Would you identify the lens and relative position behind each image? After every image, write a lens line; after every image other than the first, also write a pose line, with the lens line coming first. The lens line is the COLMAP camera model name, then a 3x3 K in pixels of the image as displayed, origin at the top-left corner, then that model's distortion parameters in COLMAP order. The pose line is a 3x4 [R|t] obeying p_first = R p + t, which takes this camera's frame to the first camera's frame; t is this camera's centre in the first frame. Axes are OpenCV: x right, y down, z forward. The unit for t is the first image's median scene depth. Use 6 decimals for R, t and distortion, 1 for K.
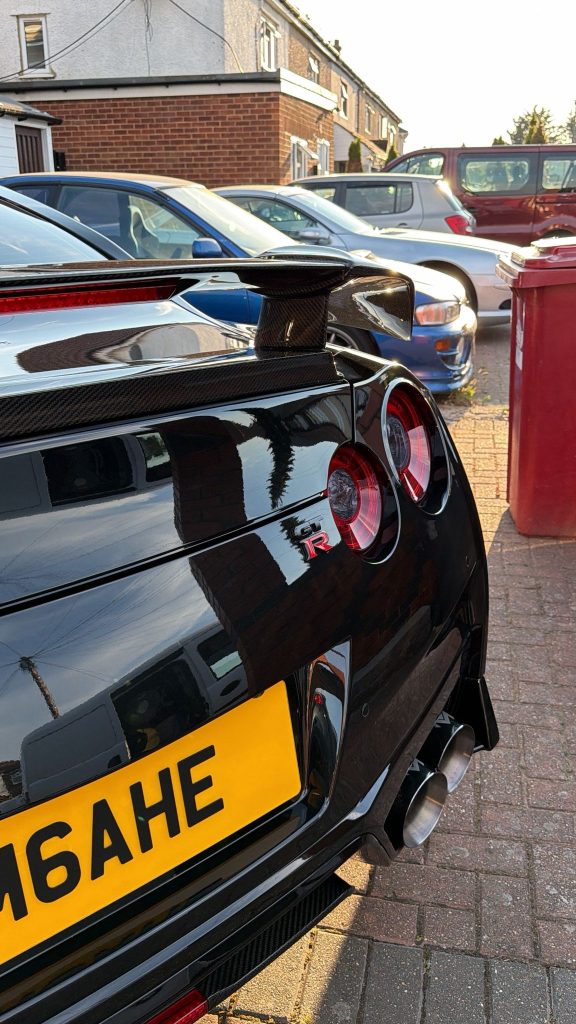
lens RADIAL K [[783.5, 0, 288.0], [0, 783.5, 512.0], [0, 0, 1]] dist [0.118534, -0.194623]
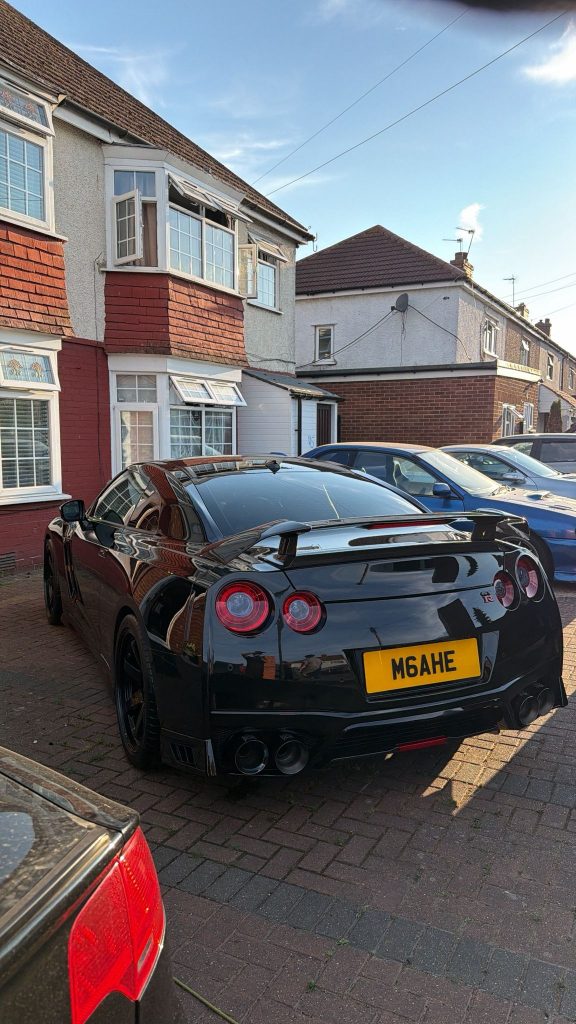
lens RADIAL K [[783.5, 0, 288.0], [0, 783.5, 512.0], [0, 0, 1]] dist [0.118534, -0.194623]
pose [[0.964520, 0.041620, -0.260709, 0.012809], [-0.106930, 0.964459, -0.241632, 0.101388], [0.241386, 0.260936, 0.934690, -0.414034]]
